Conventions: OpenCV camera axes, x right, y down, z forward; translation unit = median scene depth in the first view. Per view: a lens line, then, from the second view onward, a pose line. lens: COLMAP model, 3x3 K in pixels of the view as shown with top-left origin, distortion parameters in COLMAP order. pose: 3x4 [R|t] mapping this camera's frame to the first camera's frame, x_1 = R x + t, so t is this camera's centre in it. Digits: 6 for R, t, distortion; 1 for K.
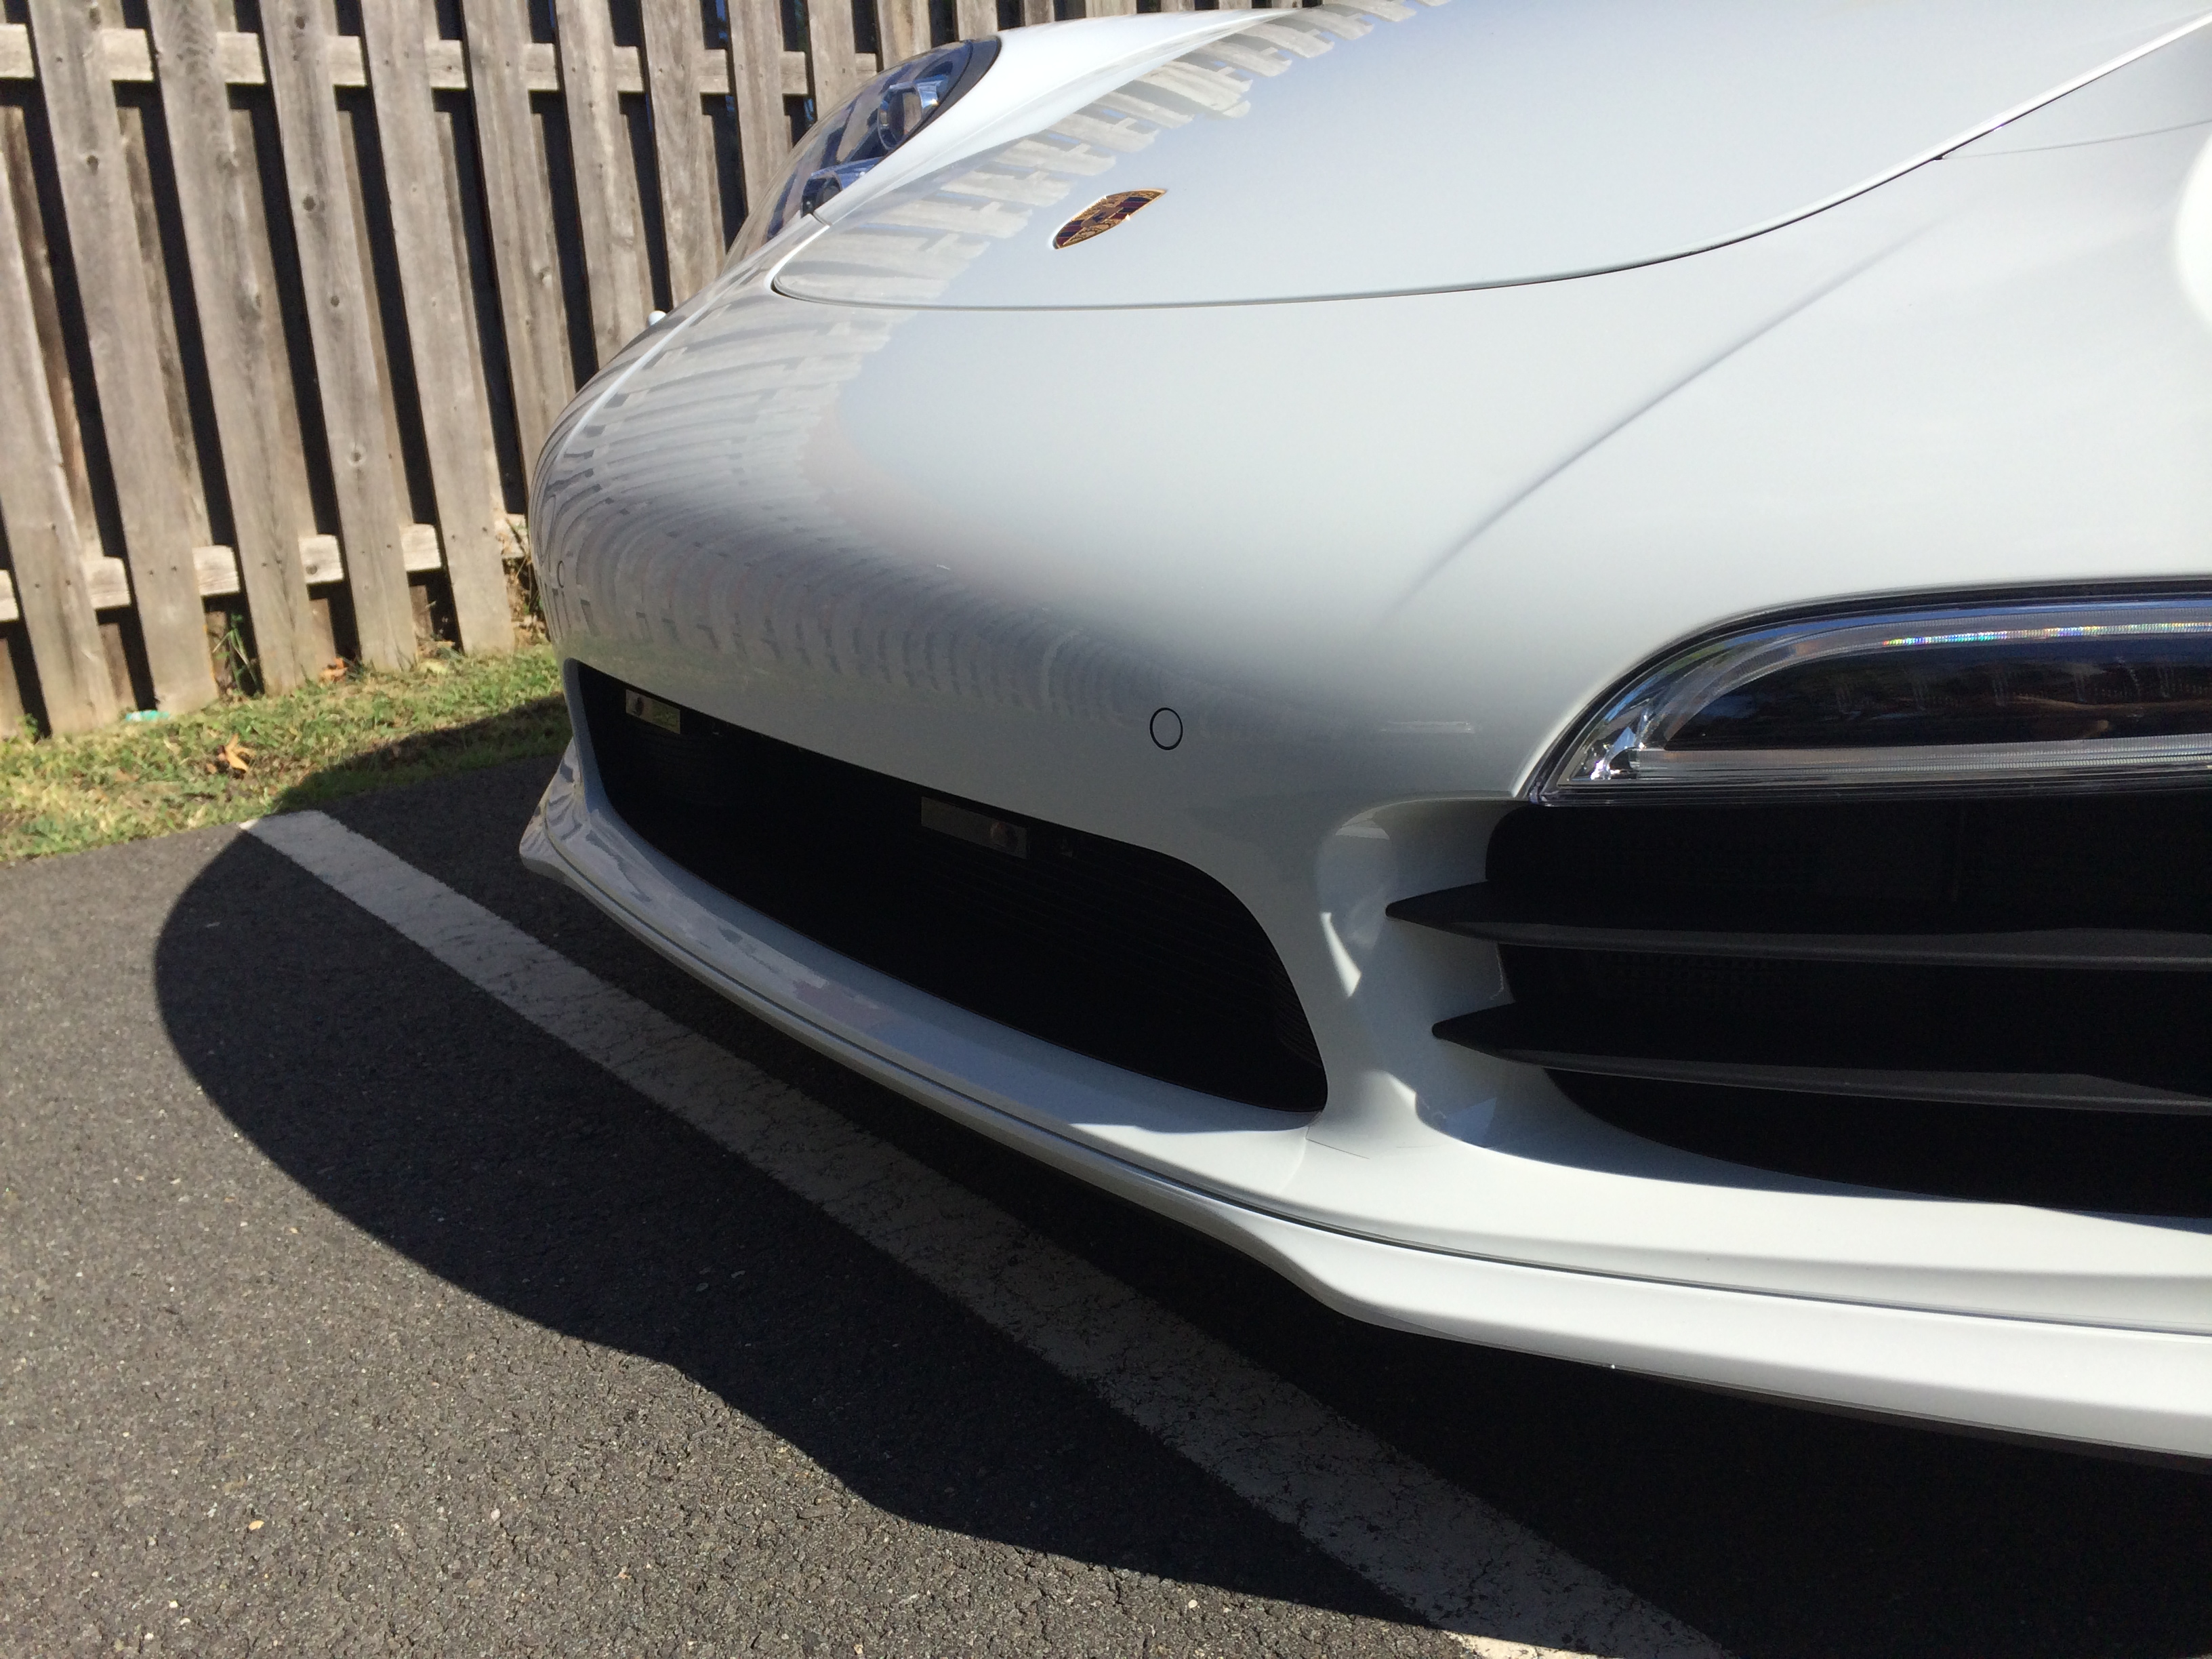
lens RADIAL K [[1943.7, 0, 1106.0], [0, 1943.7, 829.5], [0, 0, 1]] dist [0.000570, -0.118509]
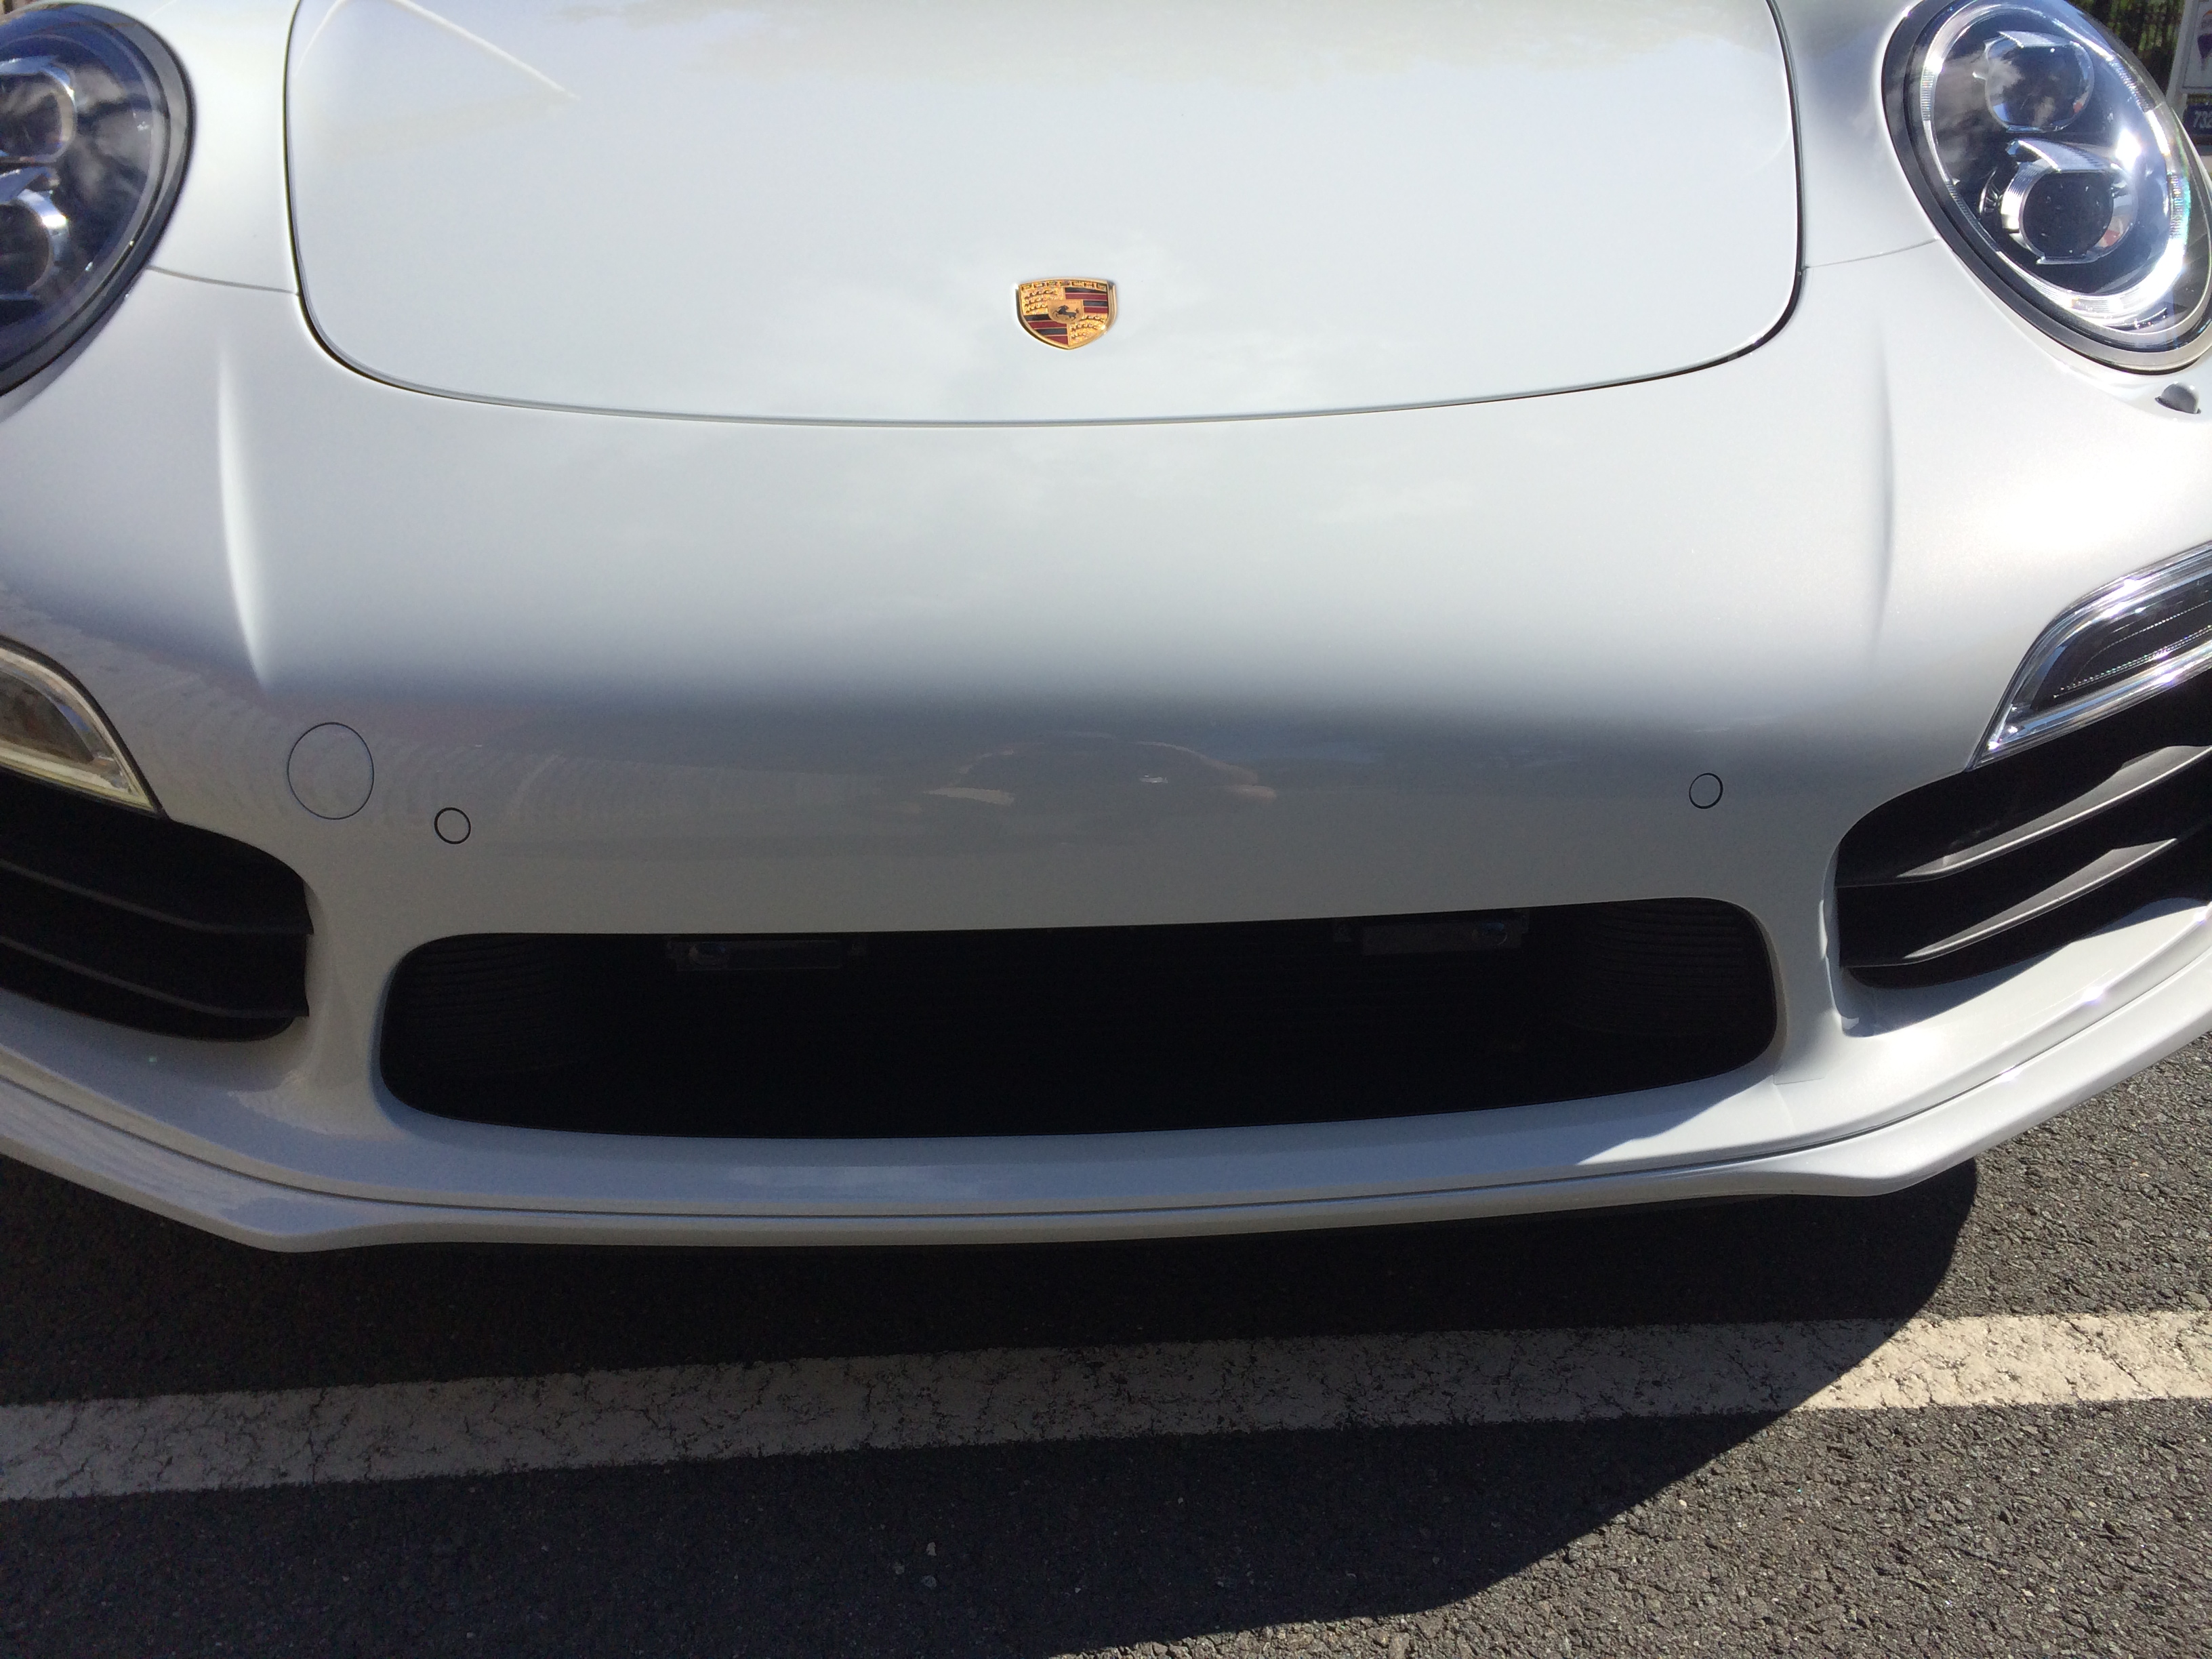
lens RADIAL K [[1896.8, 0, 1106.0], [0, 1896.8, 829.5], [0, 0, 1]] dist [0.008807, 0.005461]
pose [[0.591542, -0.269027, 0.760067, -0.910032], [0.230072, 0.959819, 0.160670, -0.255403], [-0.772751, 0.079827, 0.629669, 0.495699]]
